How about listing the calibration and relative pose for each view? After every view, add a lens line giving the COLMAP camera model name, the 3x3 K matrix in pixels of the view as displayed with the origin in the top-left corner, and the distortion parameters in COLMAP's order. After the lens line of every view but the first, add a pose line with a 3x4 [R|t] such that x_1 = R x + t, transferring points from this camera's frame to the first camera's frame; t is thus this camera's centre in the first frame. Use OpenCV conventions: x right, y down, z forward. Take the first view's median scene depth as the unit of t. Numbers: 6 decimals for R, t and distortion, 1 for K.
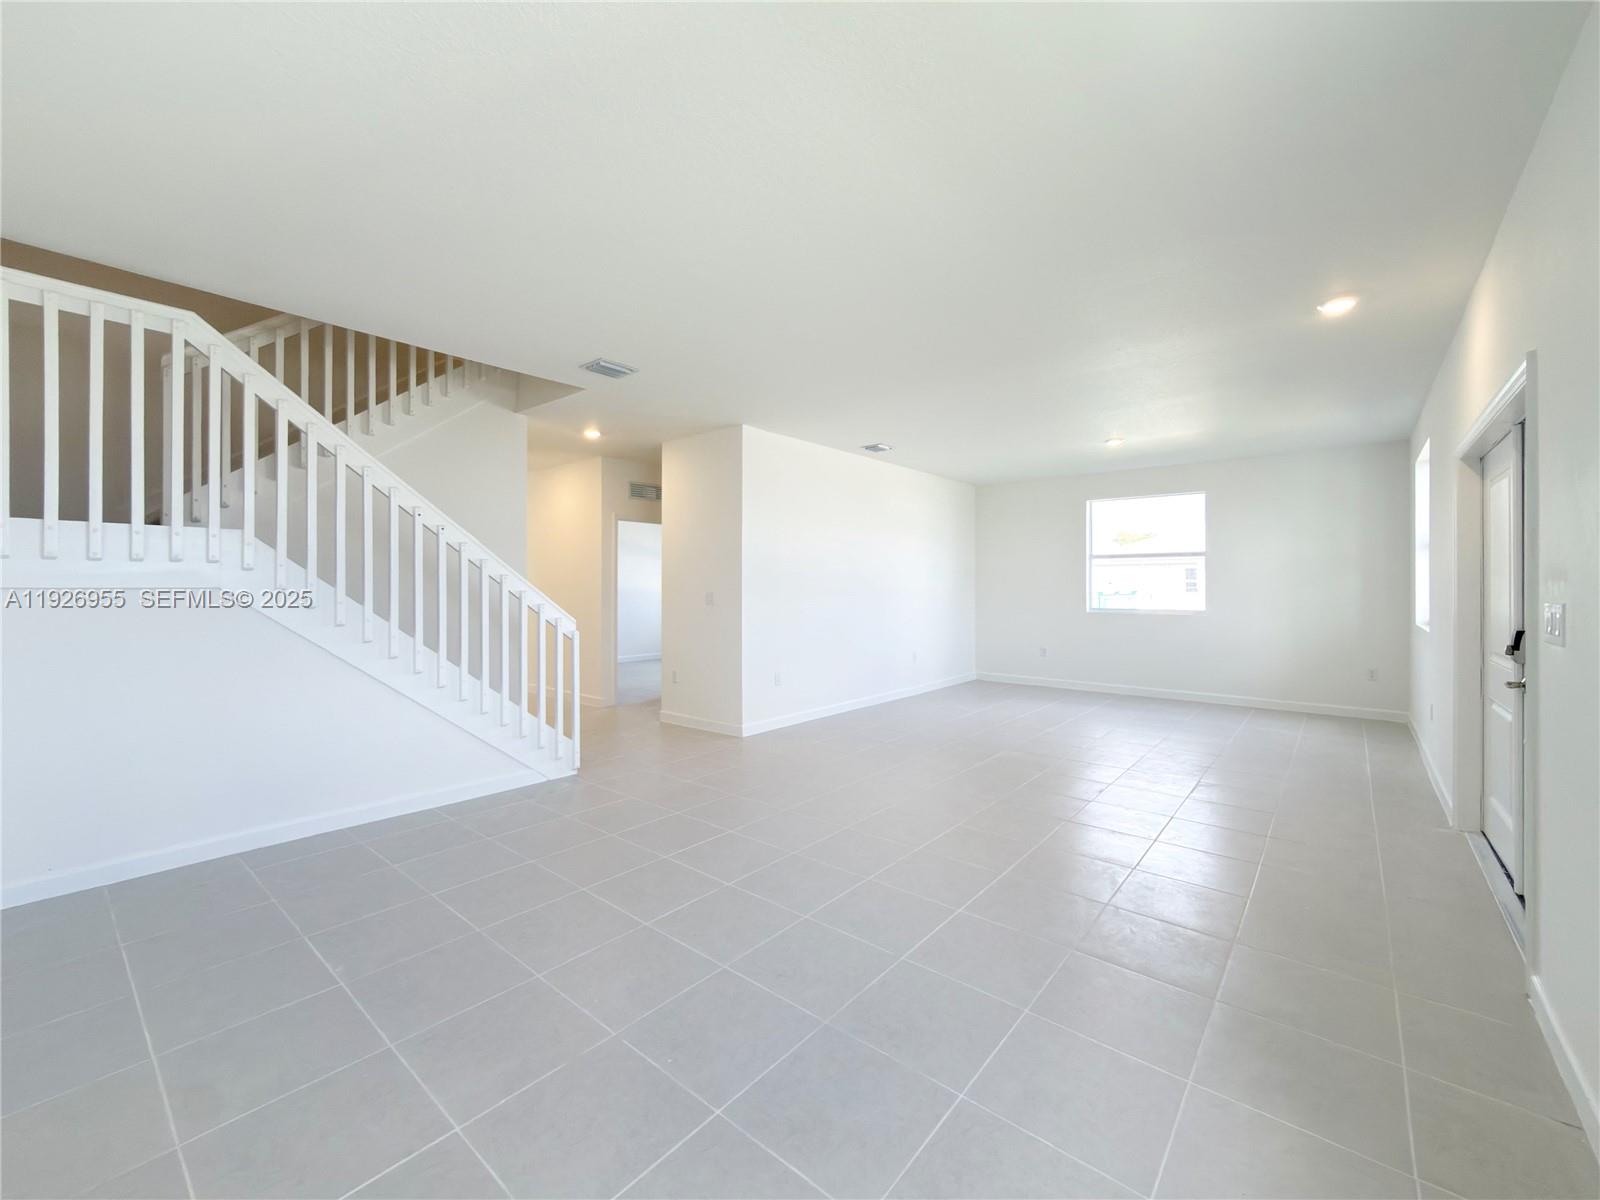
lens RADIAL K [[661.9, 0, 795.2], [0, 661.9, 591.6], [0, 0, 1]] dist [-0.000202, -0.000026]
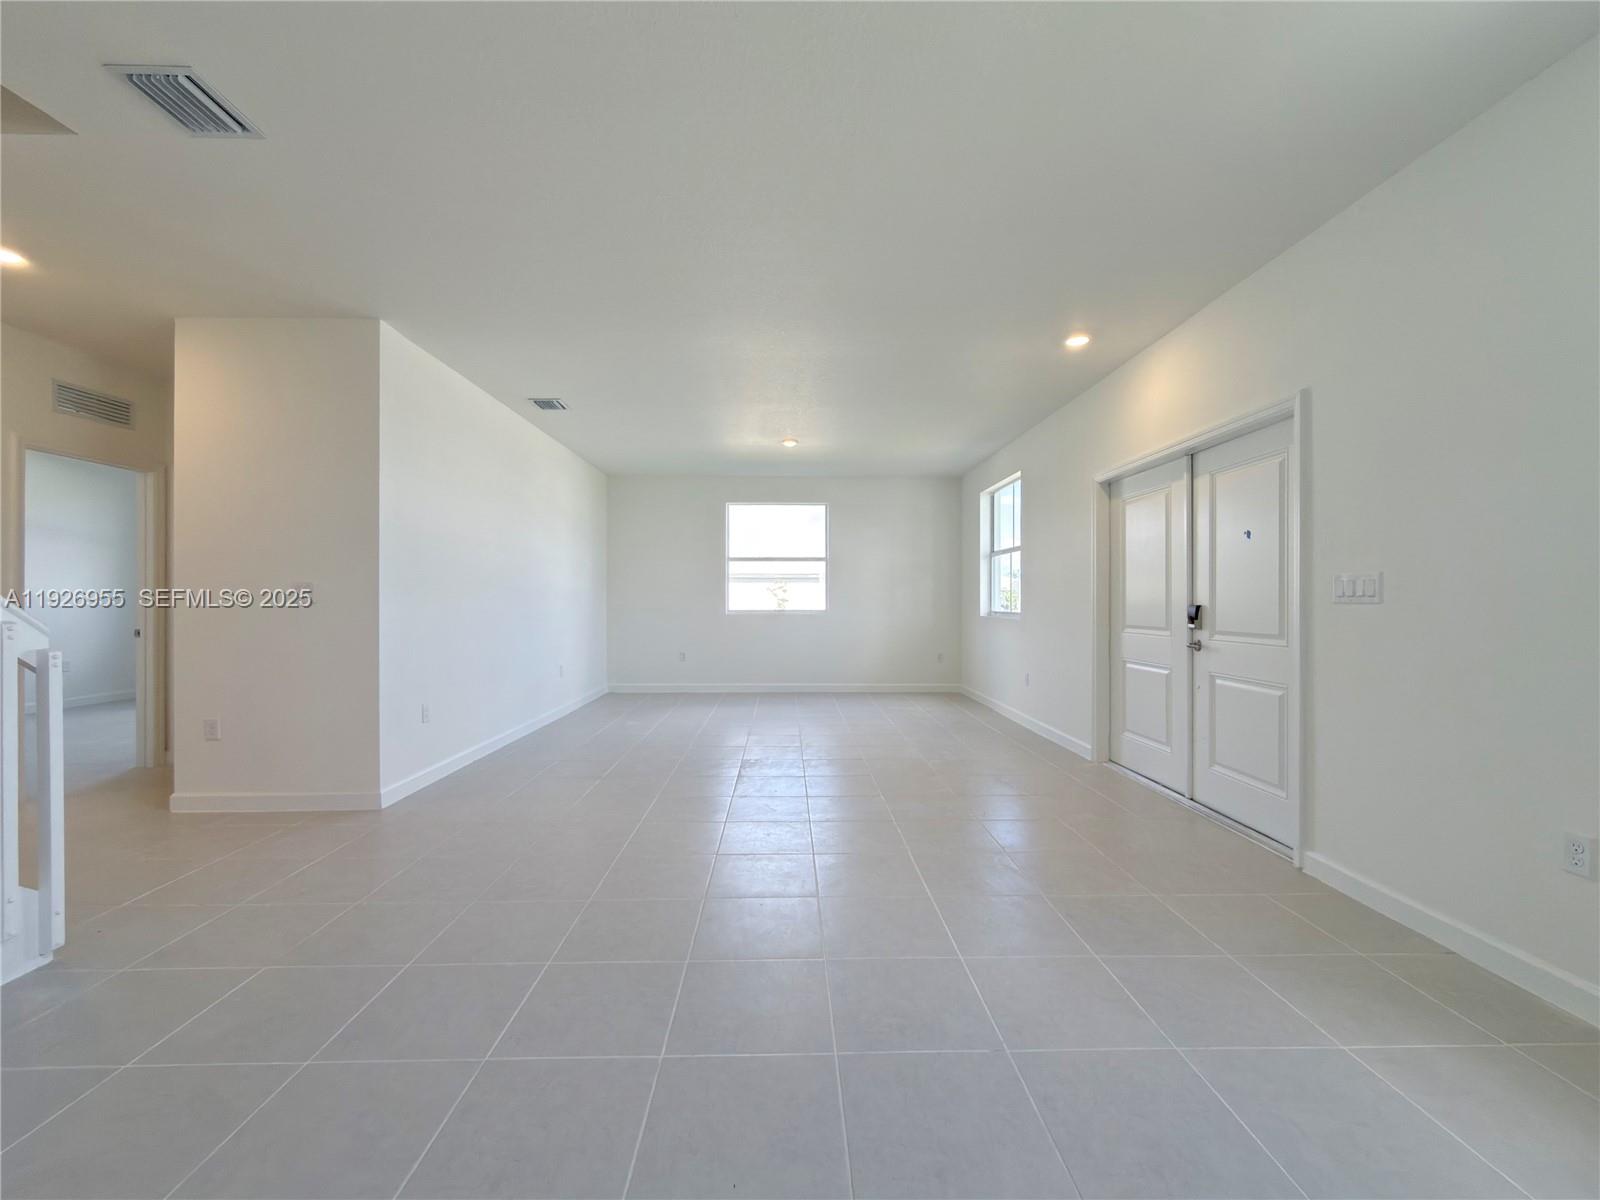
lens RADIAL K [[661.9, 0, 804.6], [0, 661.9, 601.2], [0, 0, 1]] dist [-0.000202, -0.000026]
pose [[0.744991, -0.001014, 0.667074, -0.159343], [0.005792, 0.999971, -0.004949, 0.020185], [-0.667050, 0.007550, 0.744975, 0.199410]]
